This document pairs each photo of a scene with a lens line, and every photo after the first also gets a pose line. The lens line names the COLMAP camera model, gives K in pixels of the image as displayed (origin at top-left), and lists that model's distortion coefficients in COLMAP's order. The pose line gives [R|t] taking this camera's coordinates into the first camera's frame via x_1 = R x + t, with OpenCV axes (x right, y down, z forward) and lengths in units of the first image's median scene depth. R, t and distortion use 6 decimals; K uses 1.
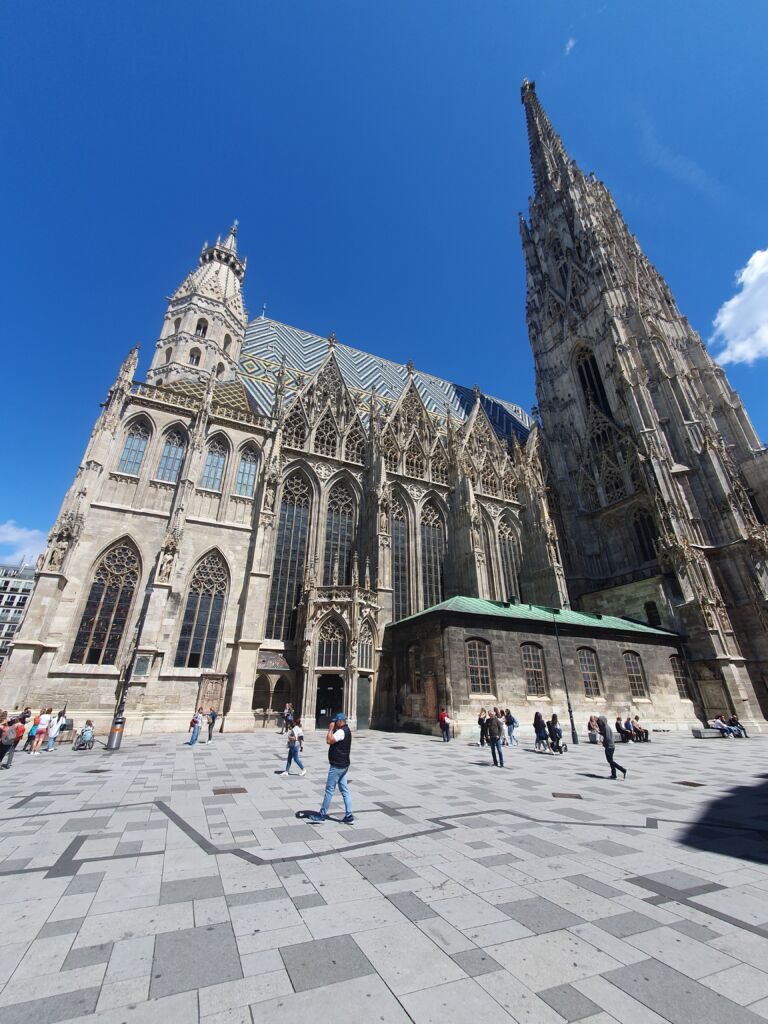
lens RADIAL K [[400.1, 0, 377.0], [0, 400.1, 511.0], [0, 0, 1]] dist [0.005291, 0.000411]
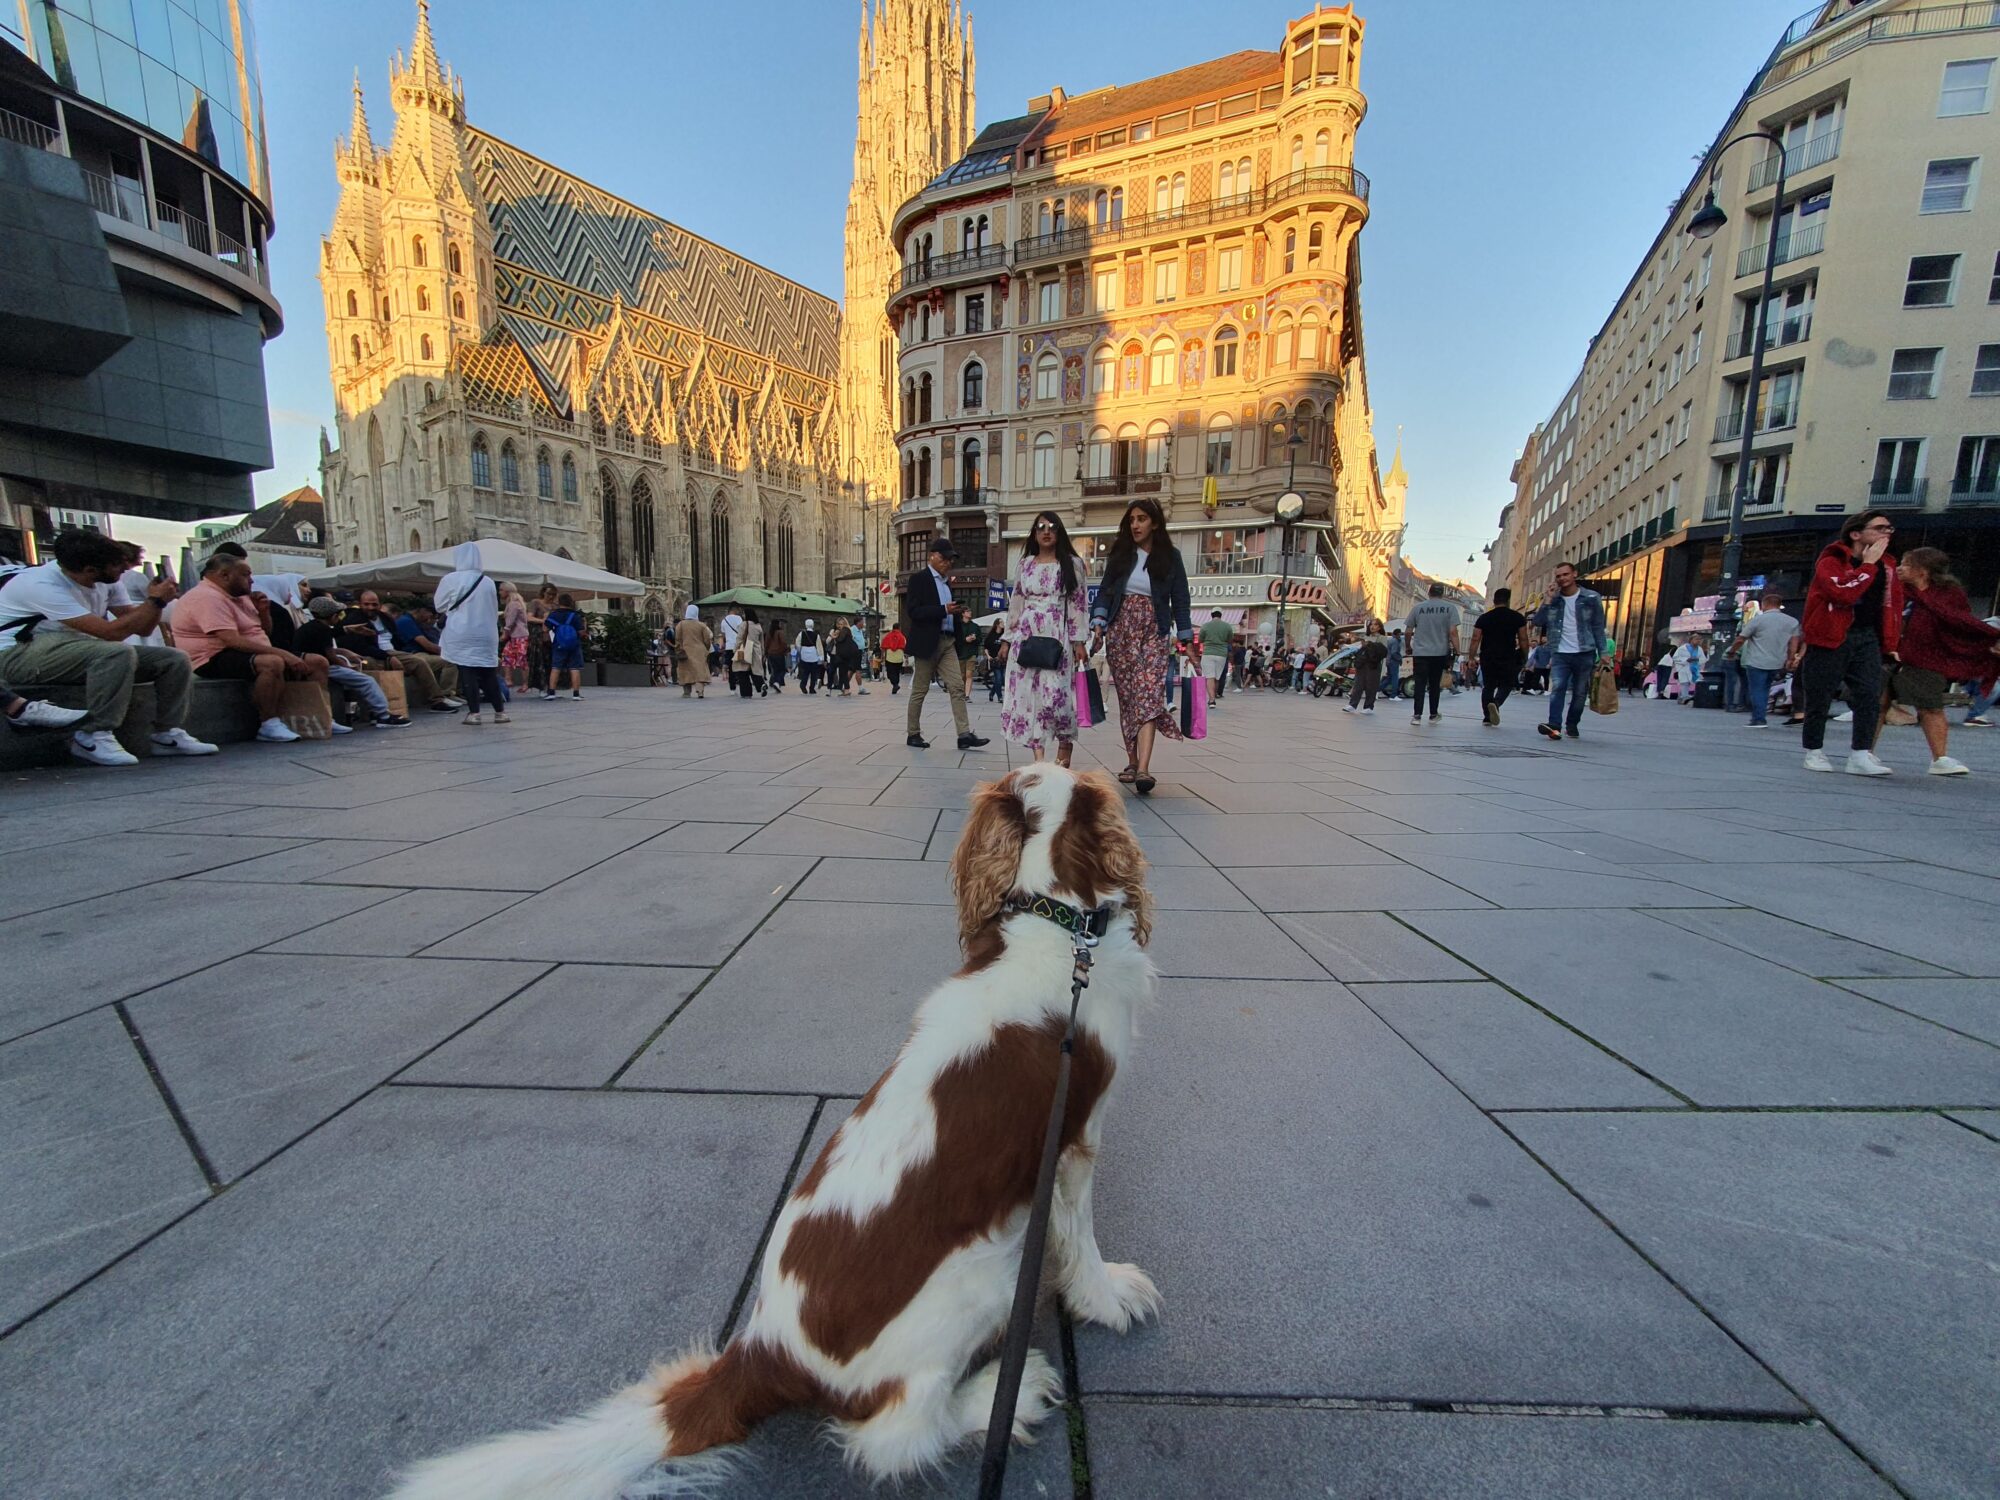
lens RADIAL K [[781.4, 0, 999.6], [0, 781.4, 768.7], [0, 0, 1]] dist [0.005291, 0.000411]
pose [[0.881640, -0.054831, 0.468727, -0.283606], [-0.211679, 0.841760, 0.496620, -0.706663], [-0.421786, -0.537060, 0.730523, -1.557869]]
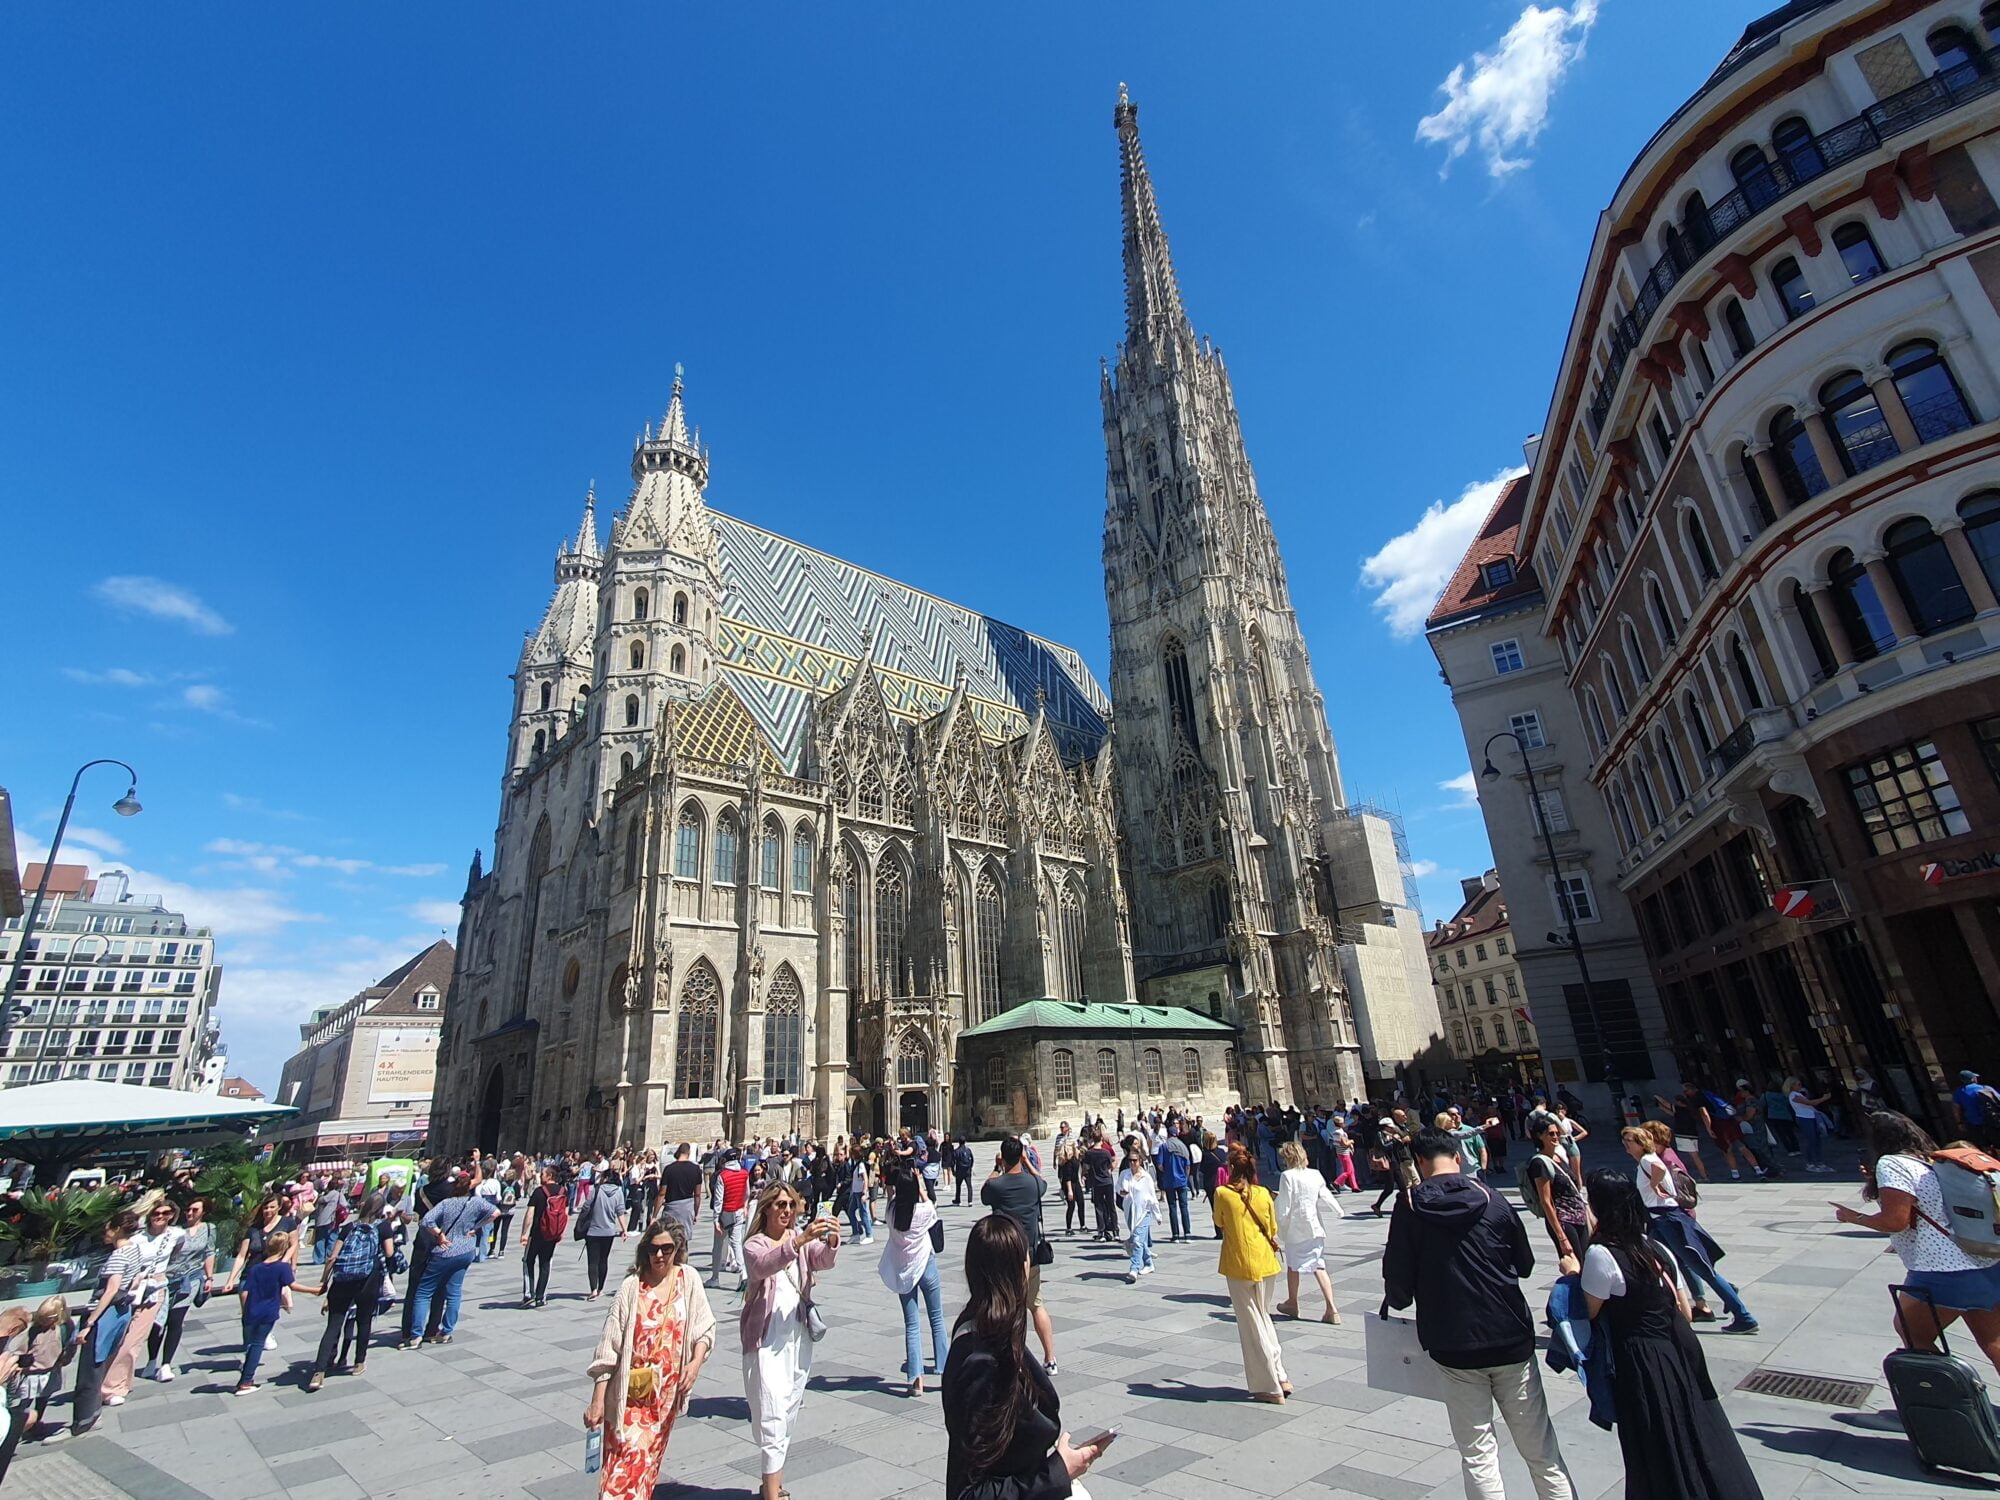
lens RADIAL K [[917.1, 0, 997.7], [0, 917.1, 775.5], [0, 0, 1]] dist [0.005881, 0.002395]
pose [[0.948394, 0.042298, 0.314260, -0.455289], [-0.069041, 0.994831, 0.074457, -0.369199], [-0.309486, -0.092312, 0.946413, -0.758482]]
